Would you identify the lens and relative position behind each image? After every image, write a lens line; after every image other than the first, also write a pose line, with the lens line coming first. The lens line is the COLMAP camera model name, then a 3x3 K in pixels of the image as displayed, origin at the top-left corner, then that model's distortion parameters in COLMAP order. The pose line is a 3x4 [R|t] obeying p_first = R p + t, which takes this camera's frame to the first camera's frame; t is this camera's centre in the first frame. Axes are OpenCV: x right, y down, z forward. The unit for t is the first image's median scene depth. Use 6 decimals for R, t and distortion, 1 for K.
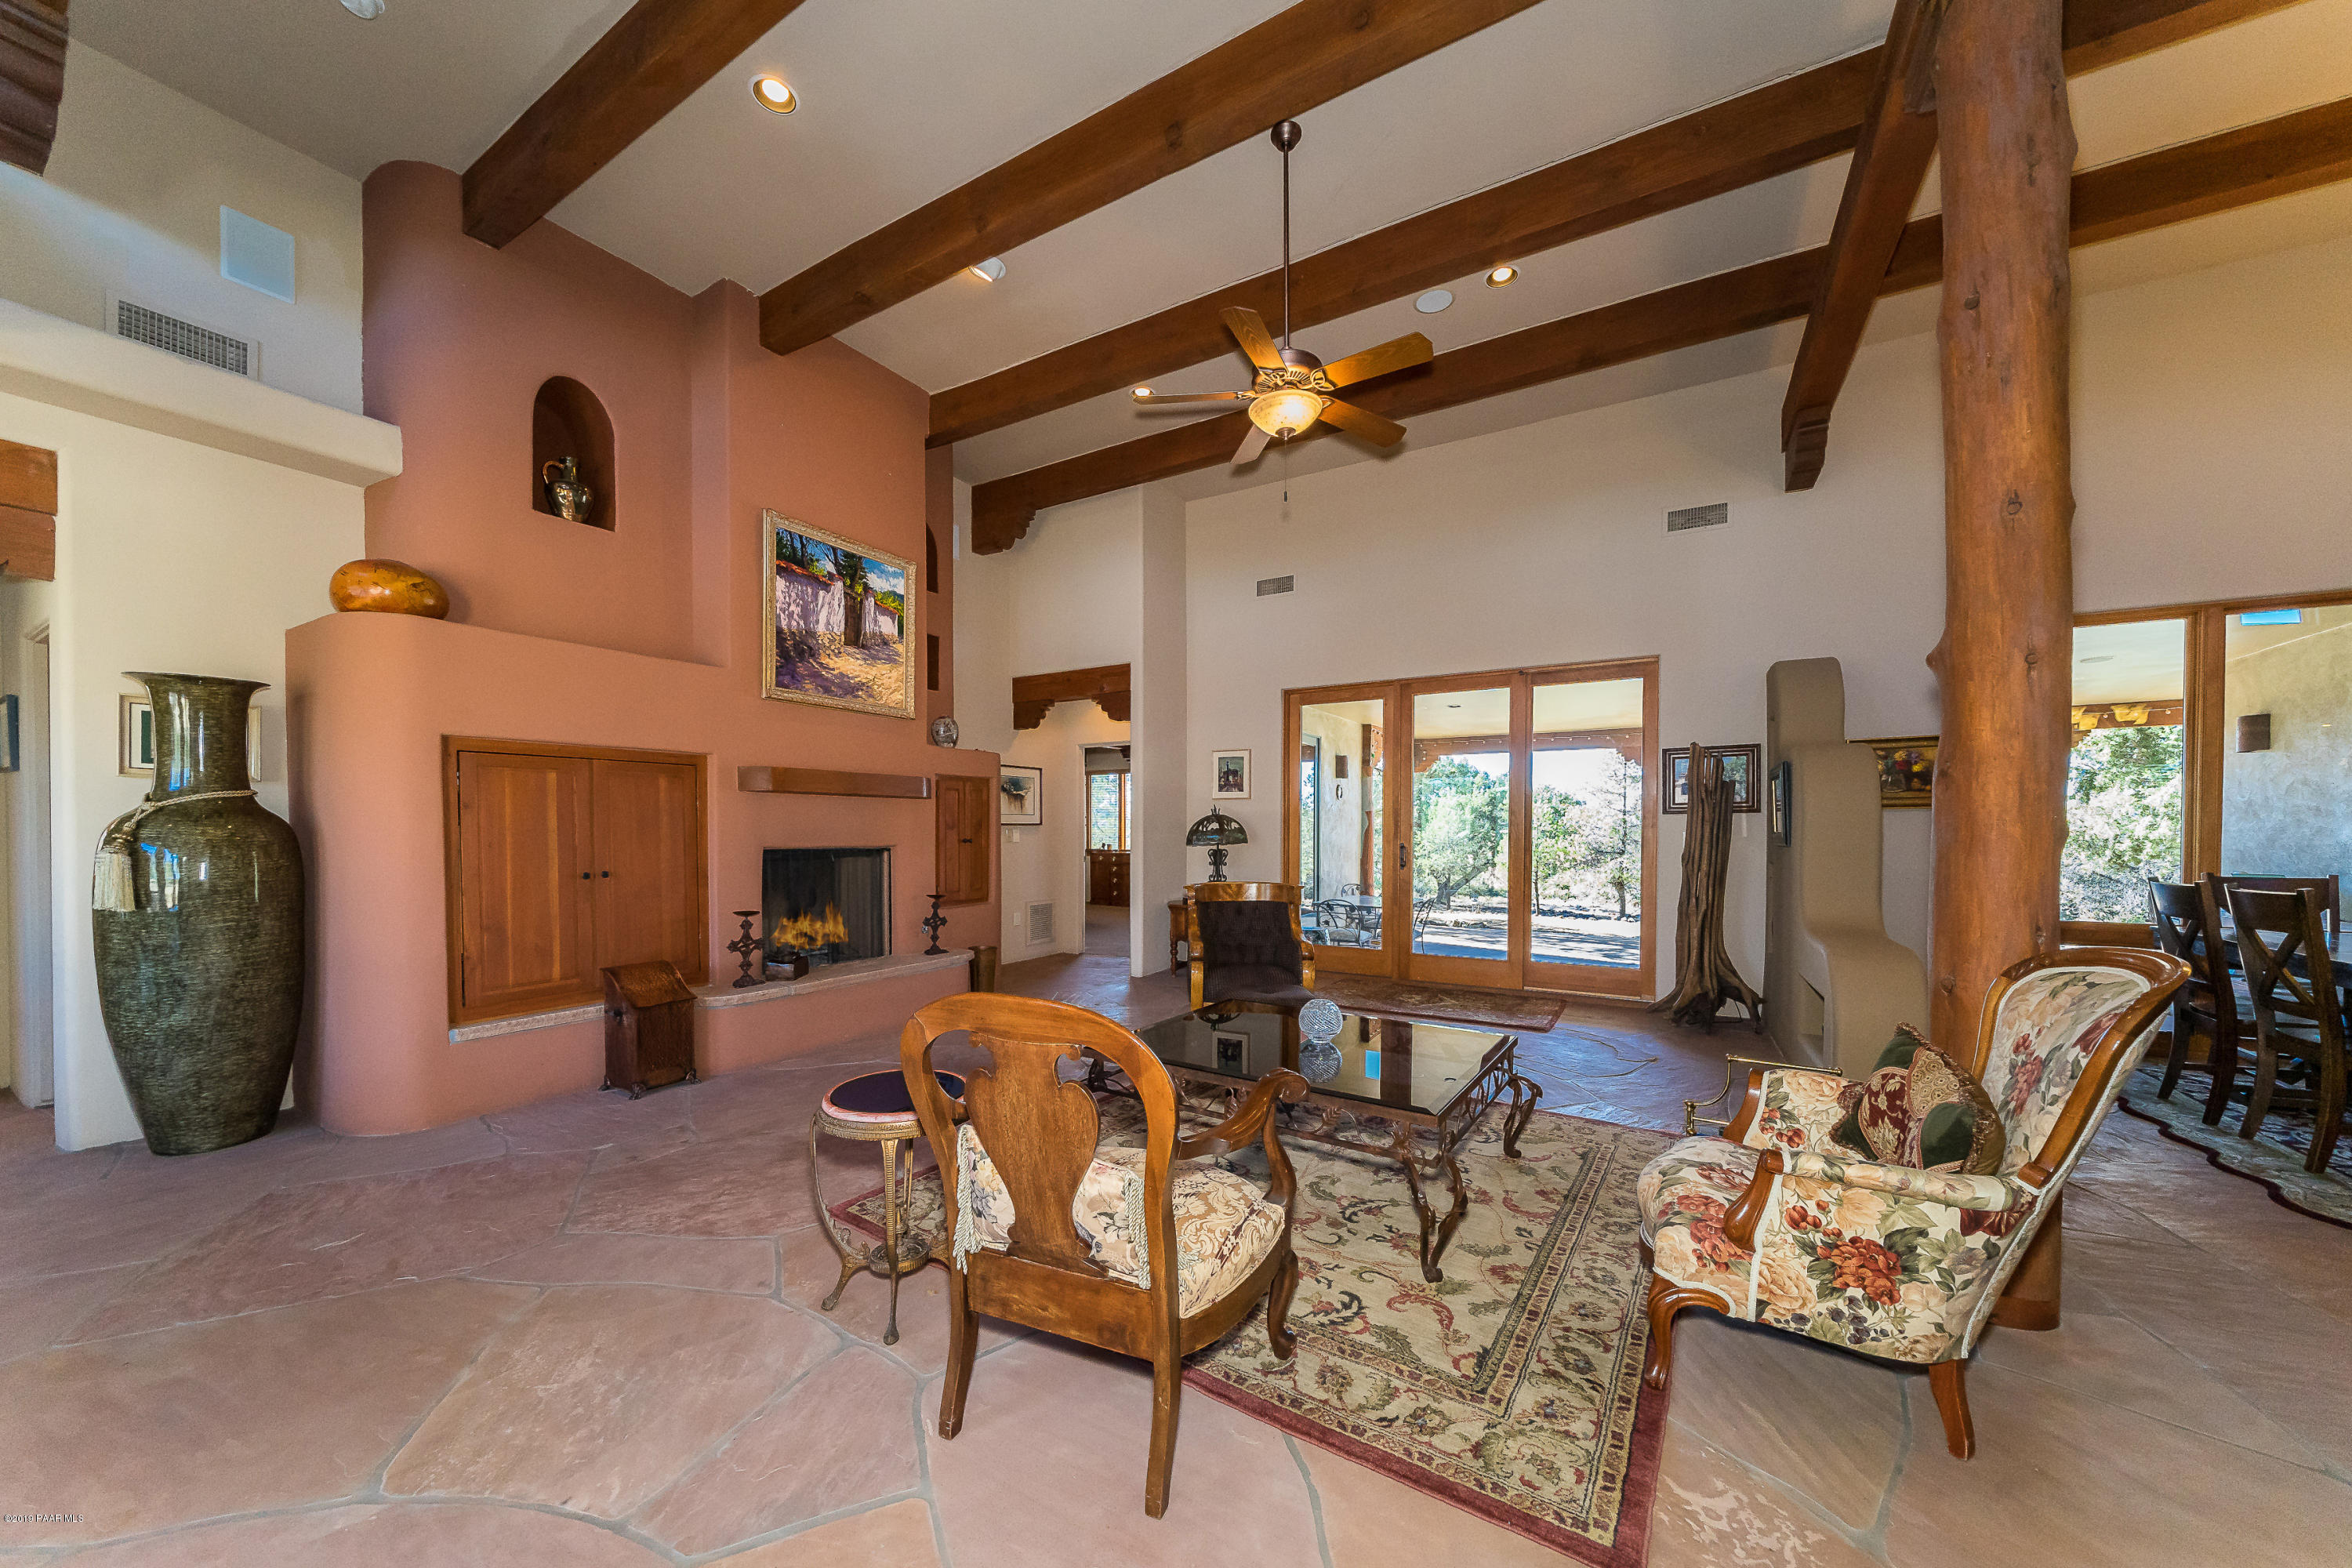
lens RADIAL K [[803.8, 0, 1176.3], [0, 803.8, 839.3], [0, 0, 1]] dist [0.000818, 0.000099]
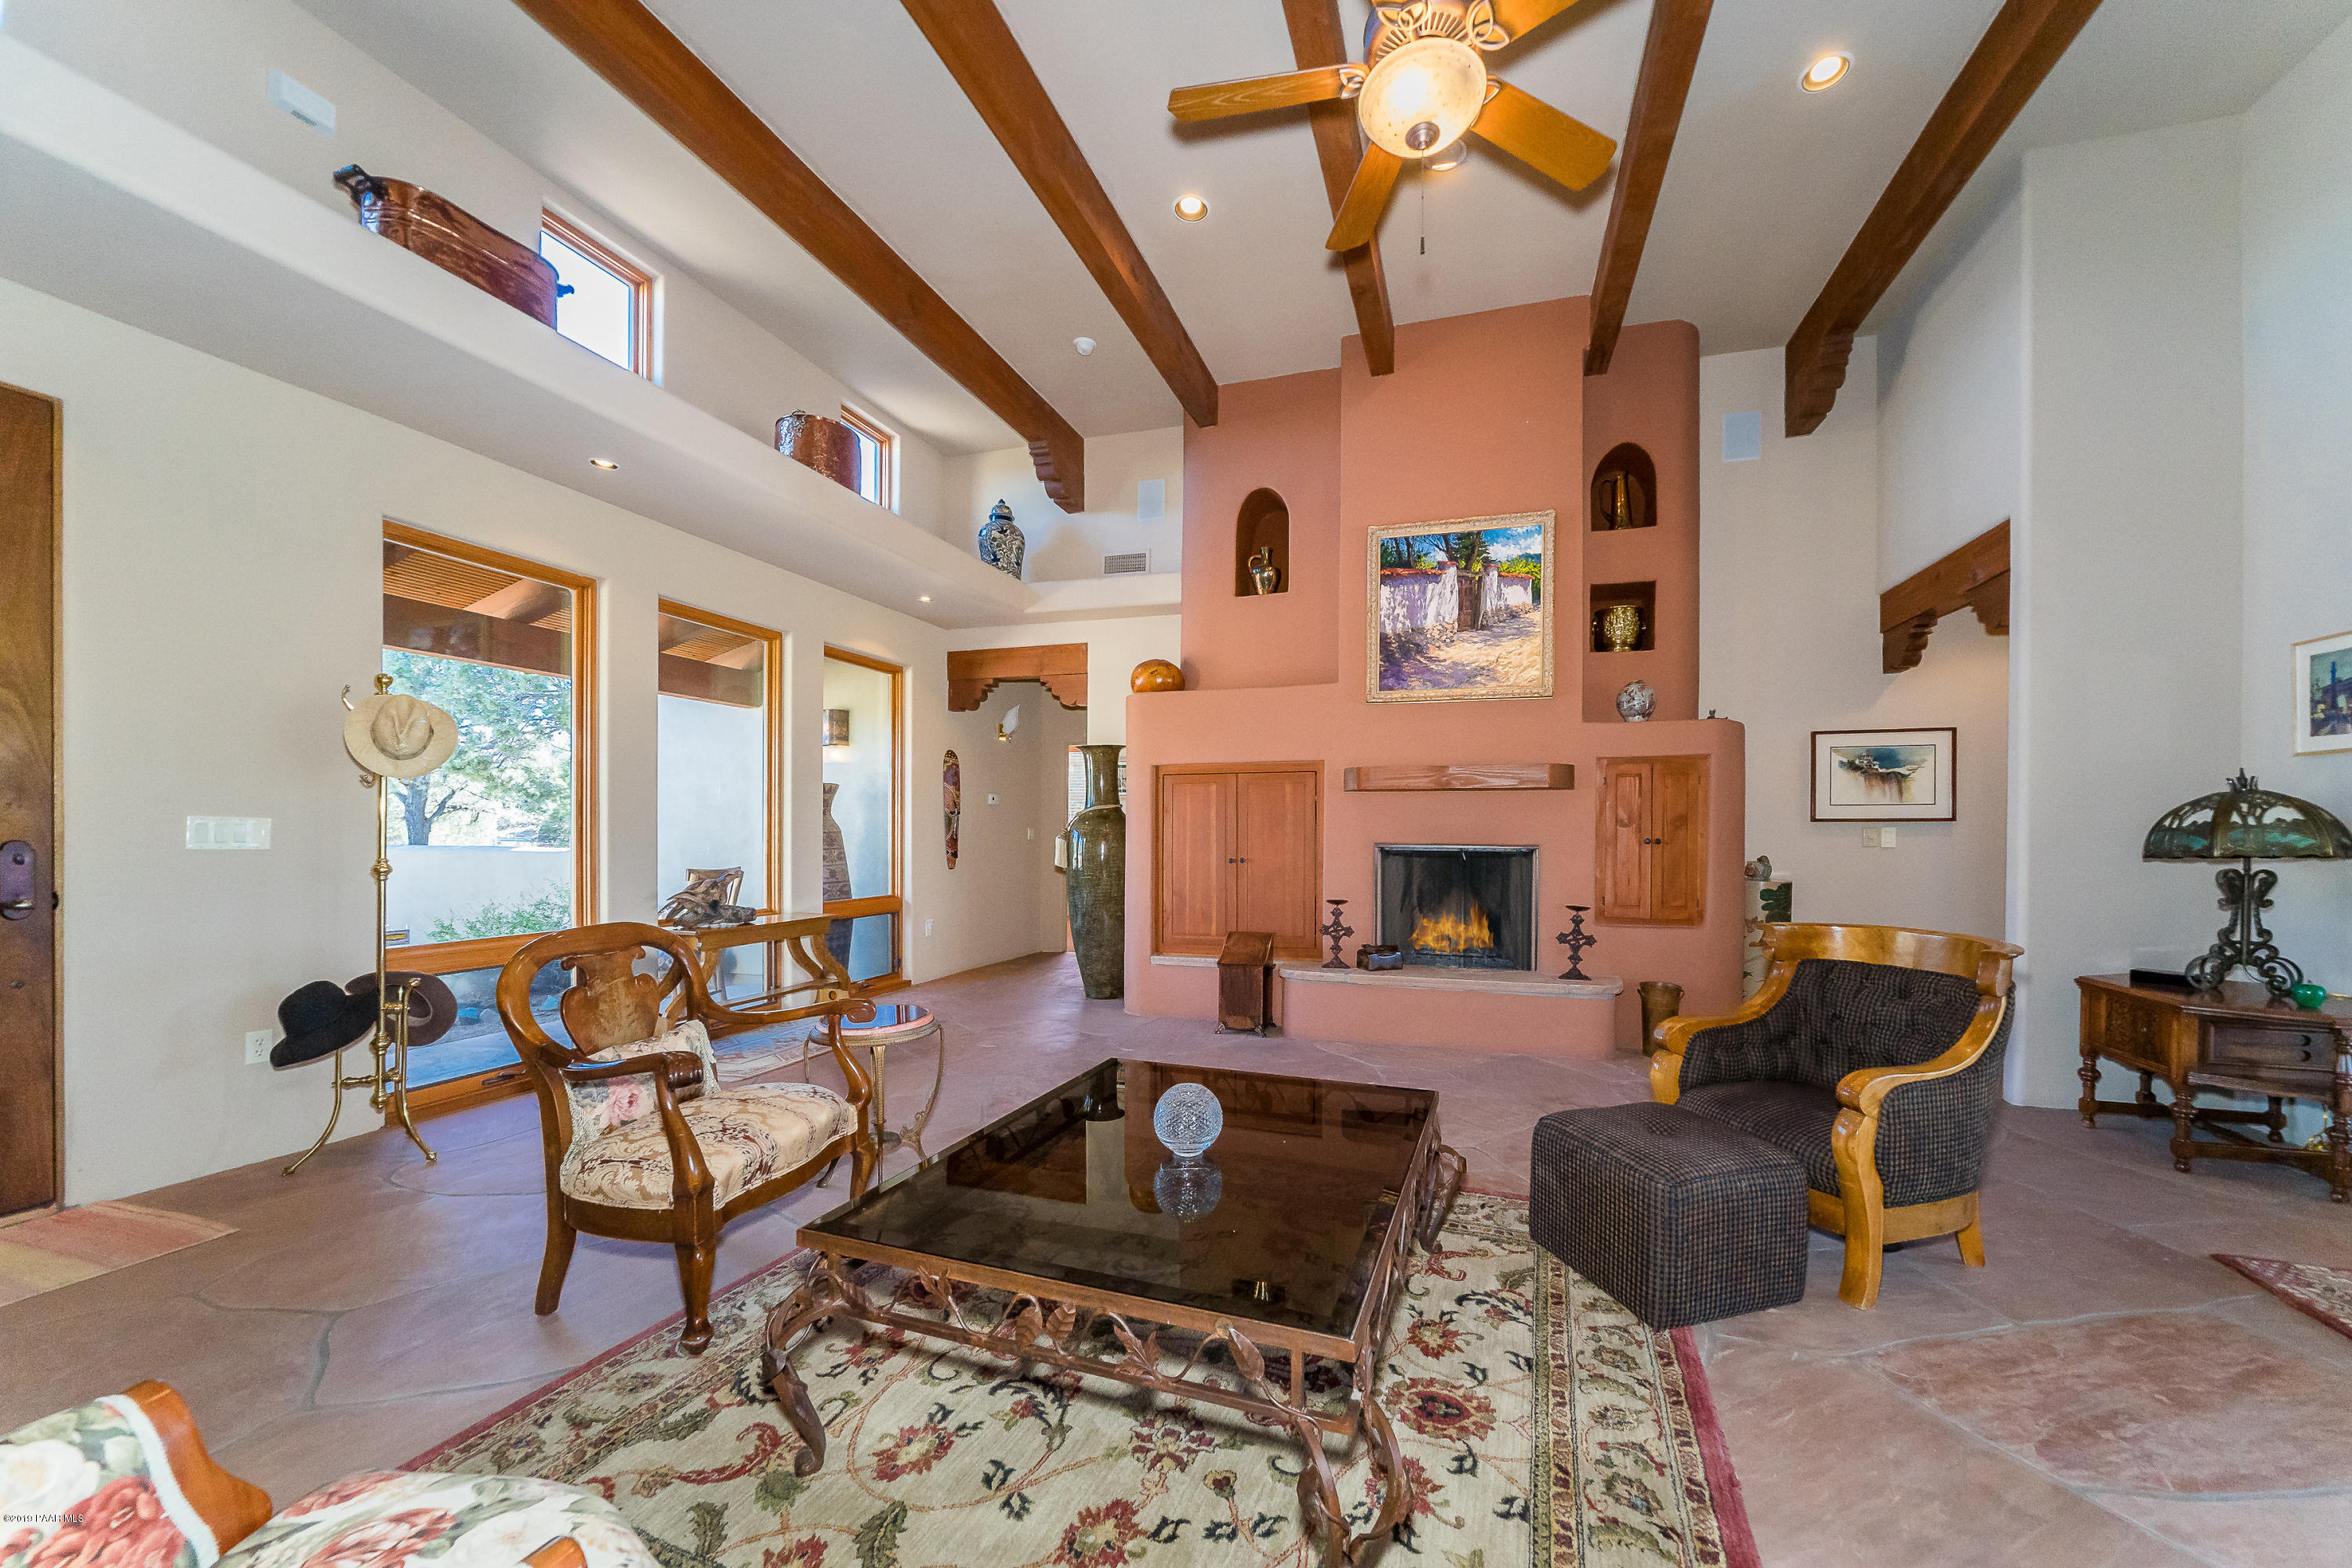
lens RADIAL K [[790.7, 0, 1177.0], [0, 790.7, 827.0], [0, 0, 1]] dist [-0.000469, -0.000048]
pose [[0.273336, -0.002010, -0.961916, 0.396515], [-0.014434, 0.999877, -0.006191, -0.000688], [0.961810, 0.015577, 0.273274, 0.431524]]
